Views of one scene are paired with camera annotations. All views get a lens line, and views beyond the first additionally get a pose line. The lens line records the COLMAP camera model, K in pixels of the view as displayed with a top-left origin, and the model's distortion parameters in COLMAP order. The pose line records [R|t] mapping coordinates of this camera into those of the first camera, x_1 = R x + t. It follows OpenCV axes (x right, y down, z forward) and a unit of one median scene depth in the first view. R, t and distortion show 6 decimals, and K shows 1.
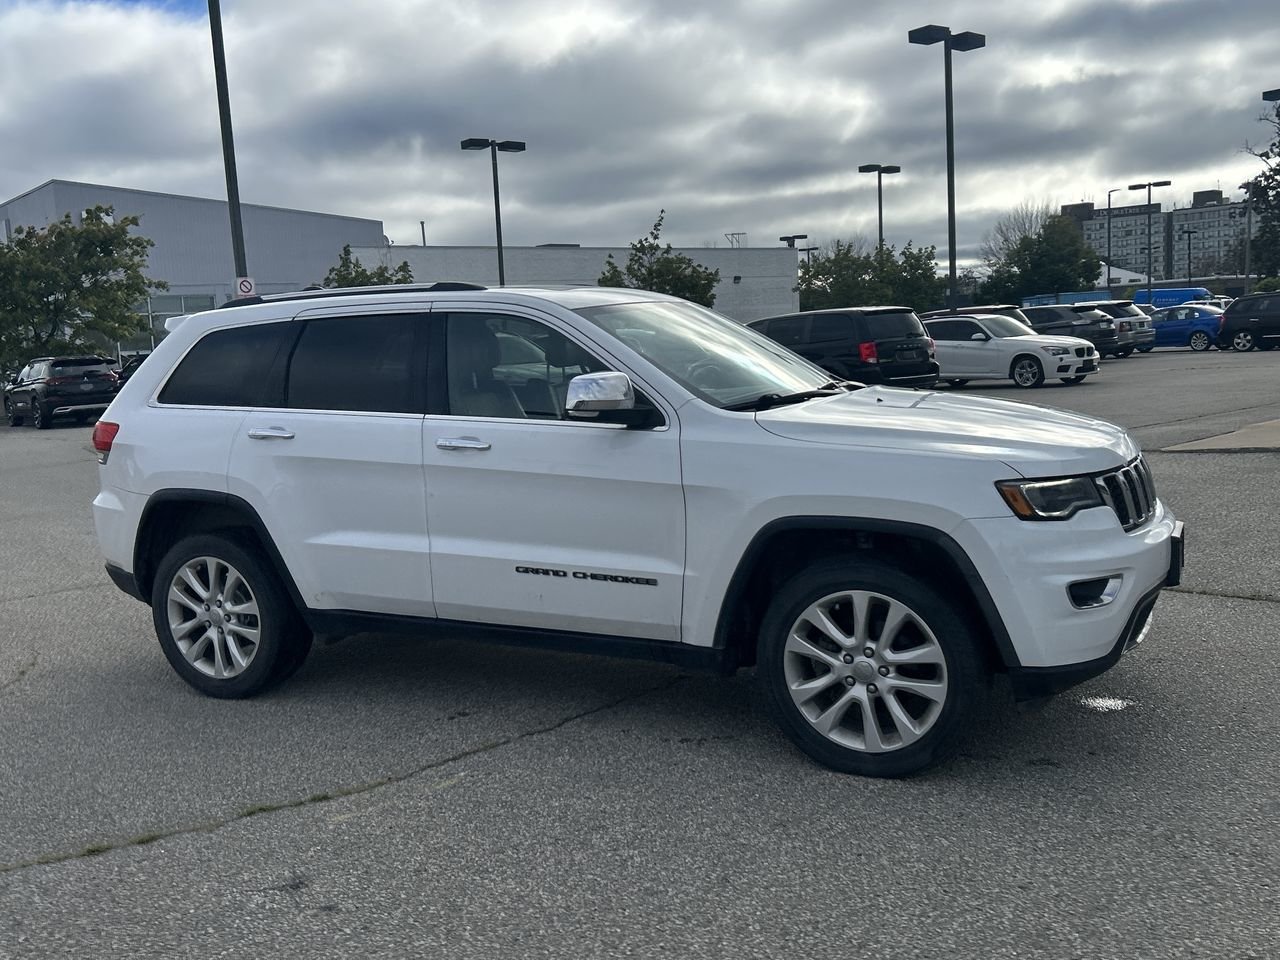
lens RADIAL K [[1209.5, 0, 621.0], [0, 1209.5, 477.5], [0, 0, 1]] dist [0.095461, -0.148330]
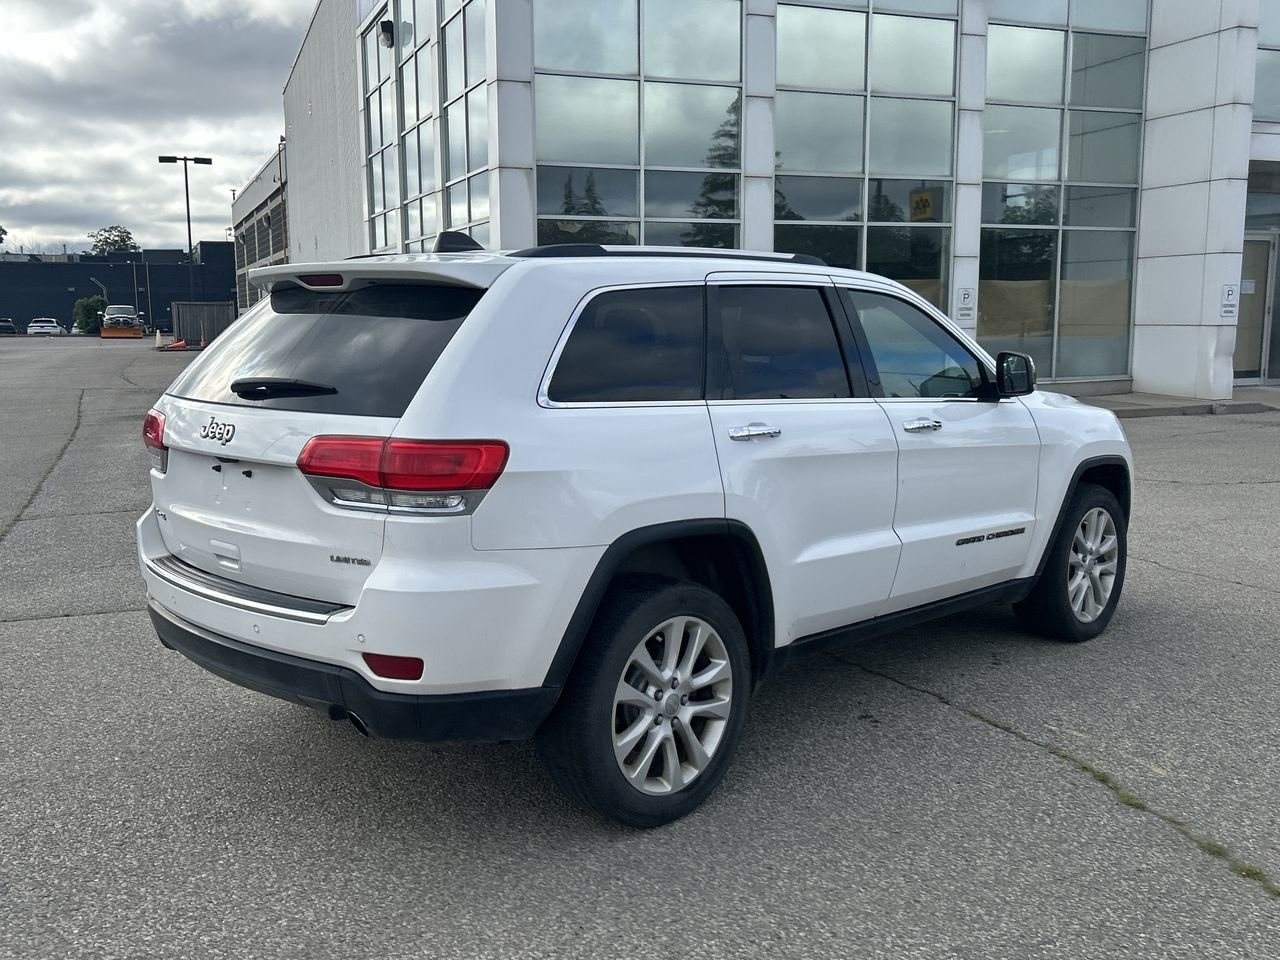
lens RADIAL K [[1215.9, 0, 625.2], [0, 1215.9, 487.5], [0, 0, 1]] dist [0.066251, -0.090797]
pose [[0.296178, -0.083230, 0.951500, -1.141420], [0.103604, 0.993118, 0.054622, -0.056582], [-0.949497, 0.082401, 0.302762, 0.933201]]
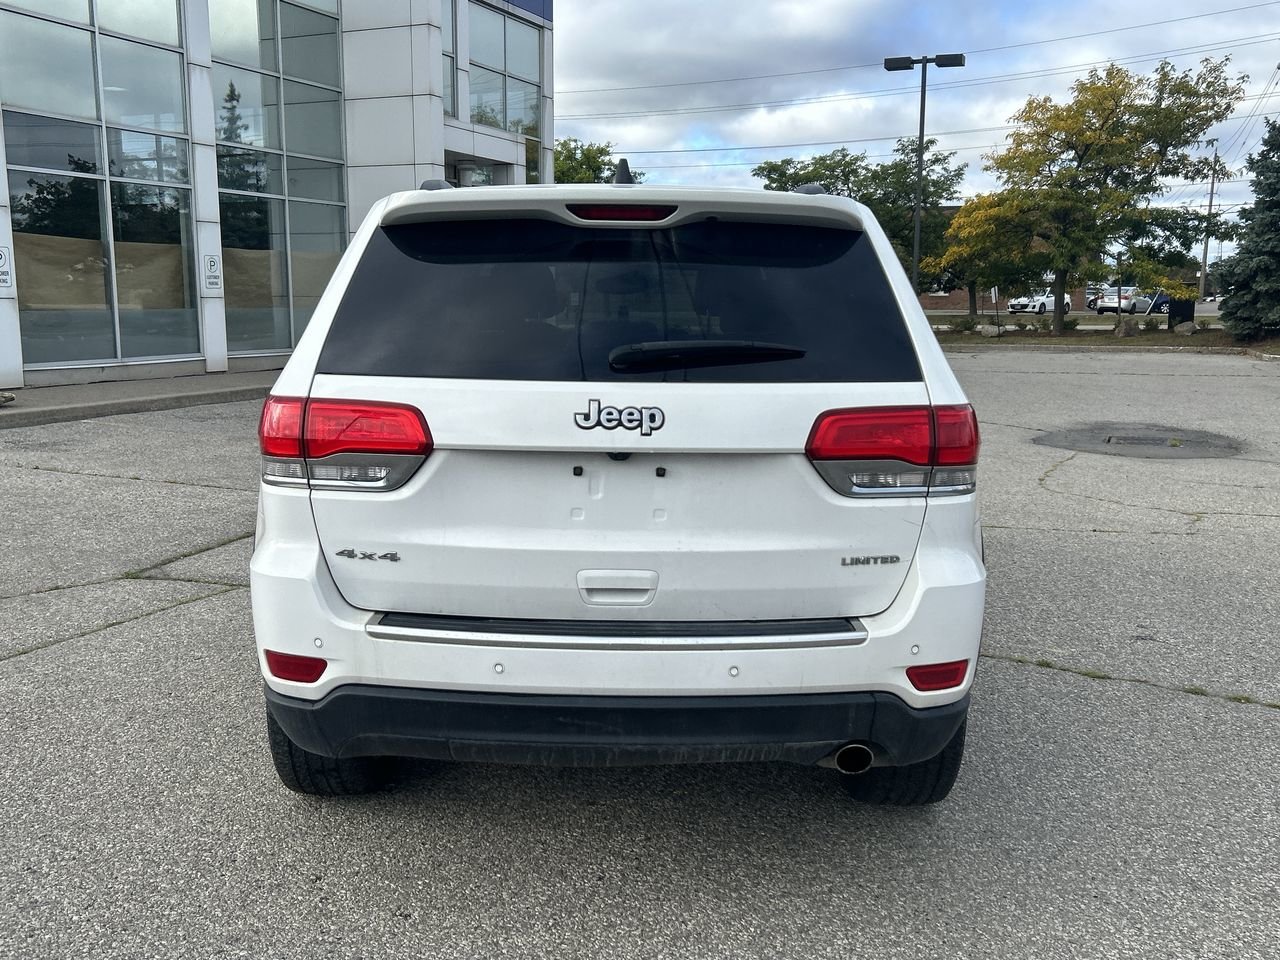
lens RADIAL K [[1215.9, 0, 625.2], [0, 1215.9, 487.5], [0, 0, 1]] dist [0.066251, -0.090797]
pose [[-0.456171, -0.093641, 0.884952, -0.975901], [0.121798, 0.978520, 0.166326, -0.136040], [-0.881518, 0.183659, -0.434967, 1.643958]]
